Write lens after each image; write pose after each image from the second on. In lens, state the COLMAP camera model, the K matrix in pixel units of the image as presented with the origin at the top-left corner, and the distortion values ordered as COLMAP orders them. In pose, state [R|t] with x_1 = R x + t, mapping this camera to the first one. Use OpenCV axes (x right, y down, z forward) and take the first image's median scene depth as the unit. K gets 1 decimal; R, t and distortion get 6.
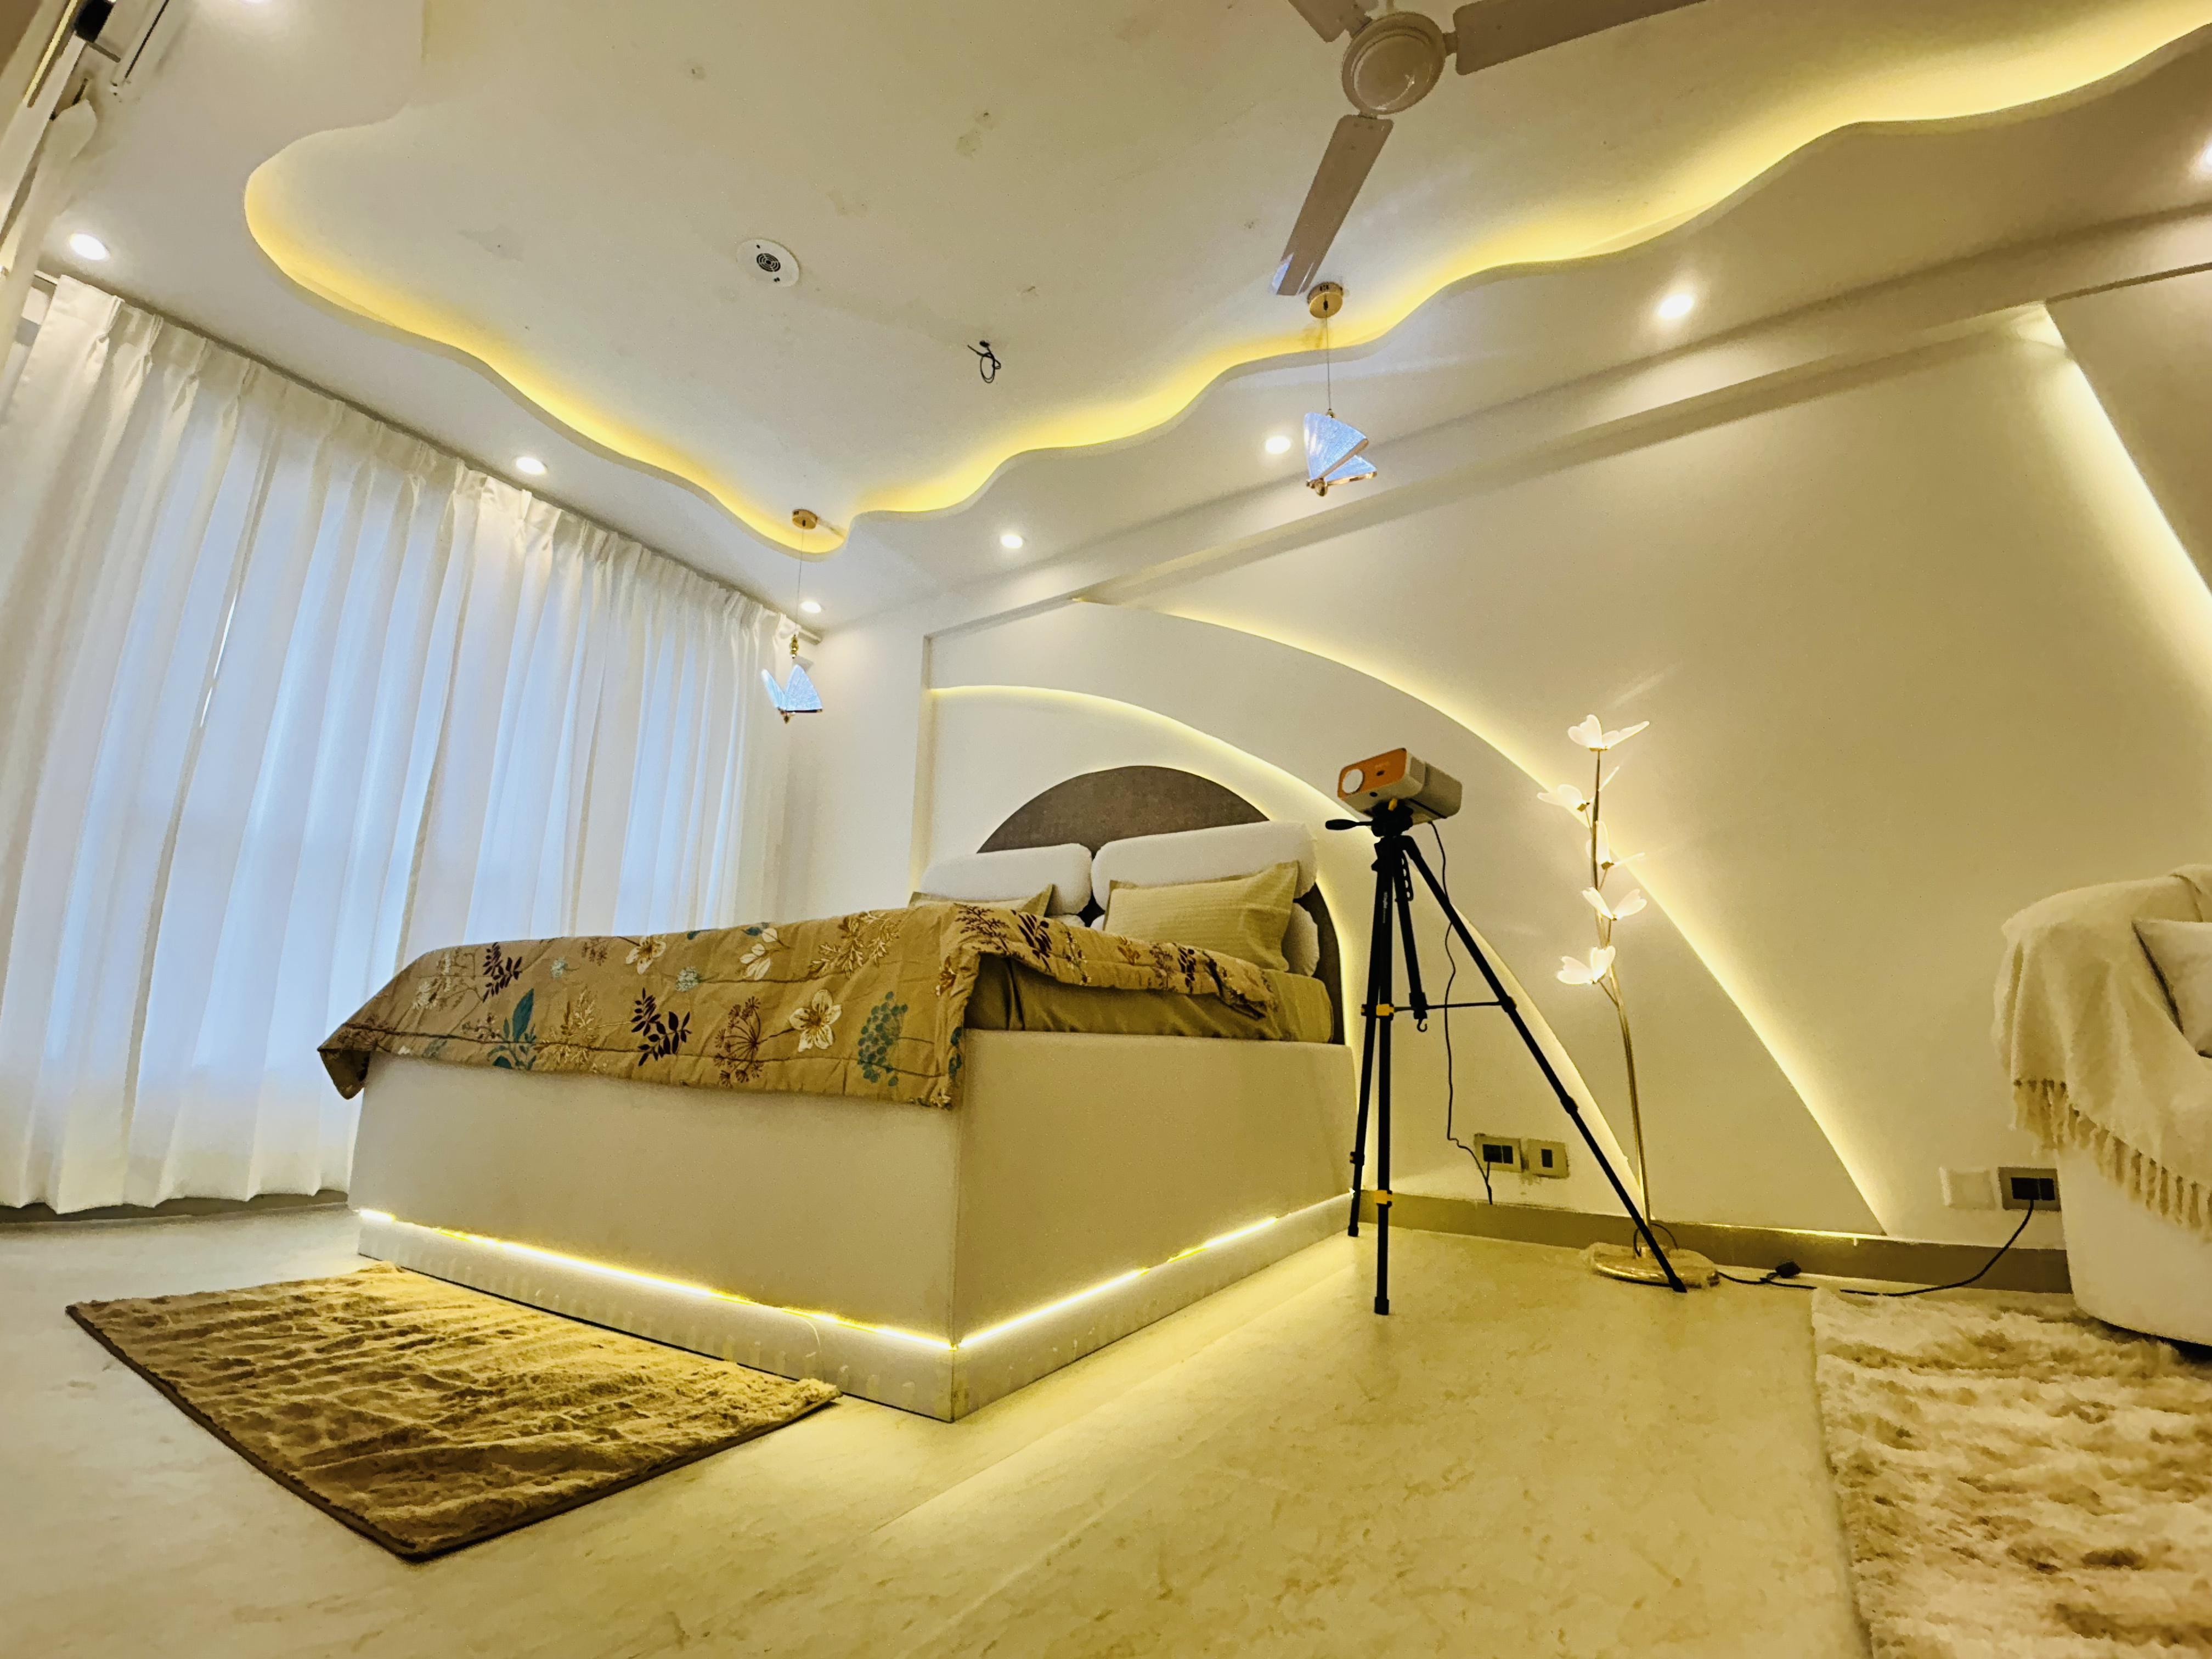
lens RADIAL K [[949.0, 0, 1128.6], [0, 949.0, 840.9], [0, 0, 1]] dist [0.031684, -0.036294]
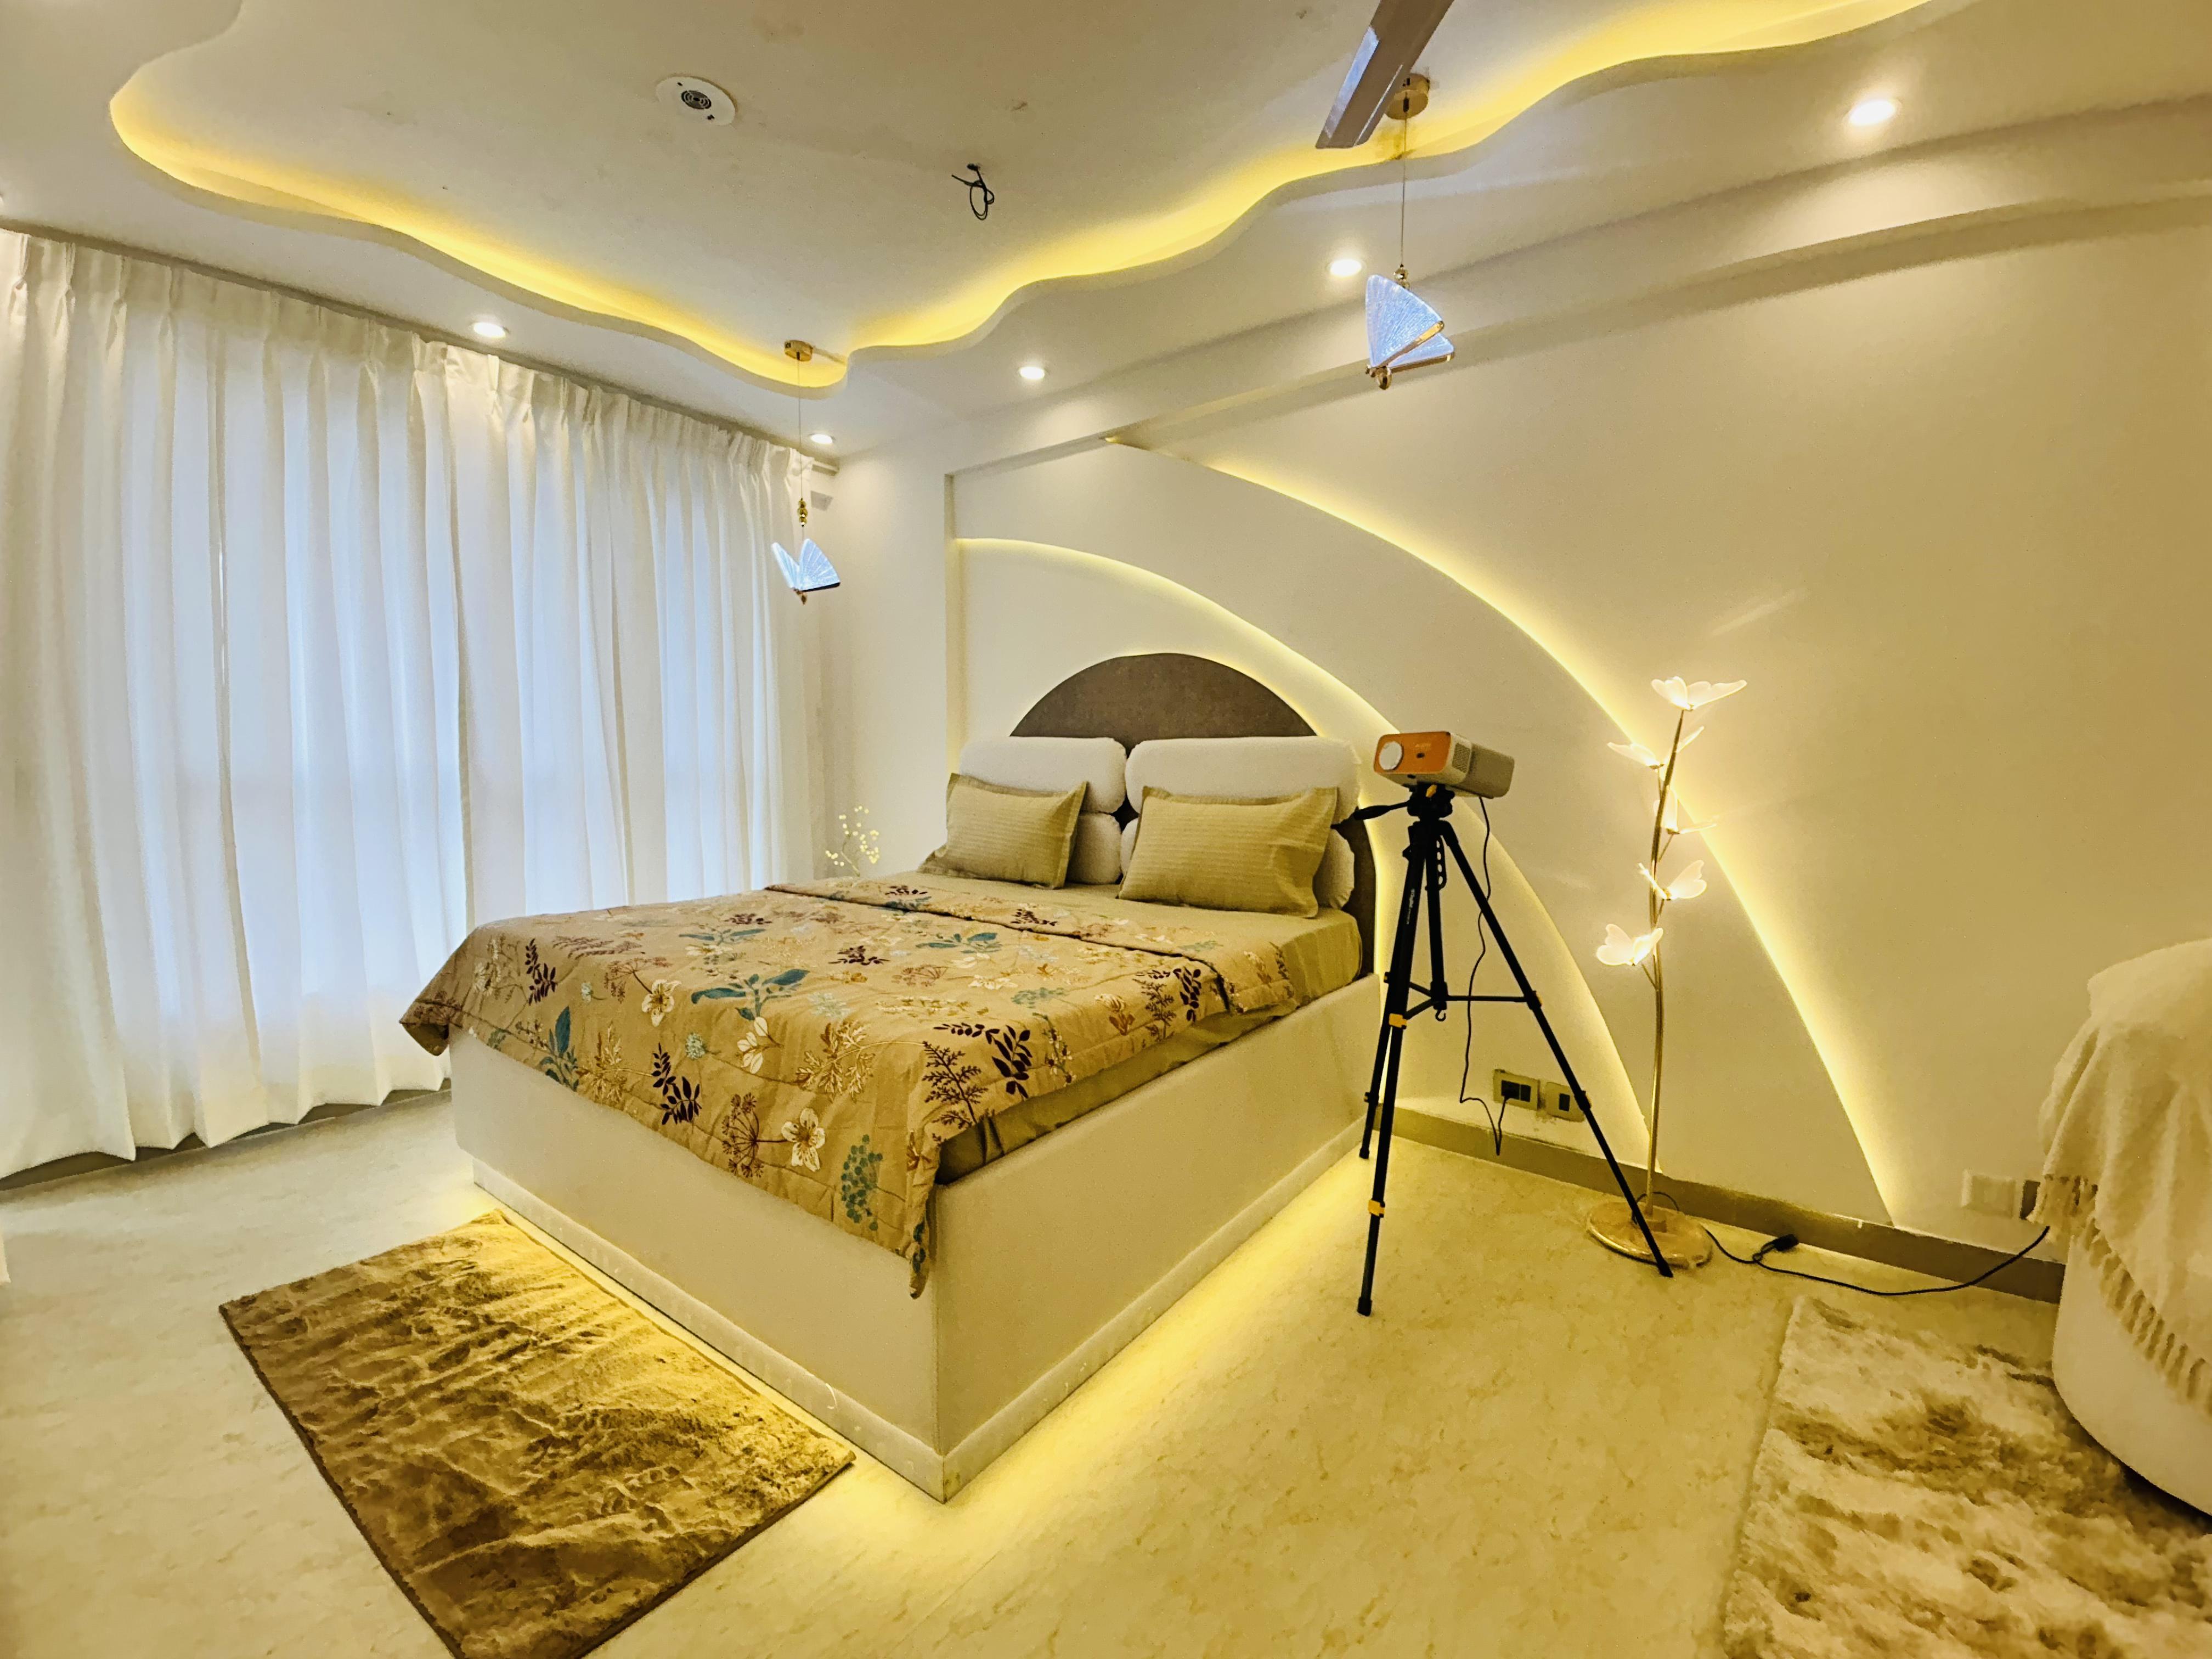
lens RADIAL K [[949.9, 0, 1117.3], [0, 949.9, 878.1], [0, 0, 1]] dist [0.018213, -0.027289]
pose [[0.995677, 0.013680, -0.091867, 0.064872], [0.015659, 0.950213, 0.311208, -0.251896], [0.091551, -0.311301, 0.945891, 0.086479]]
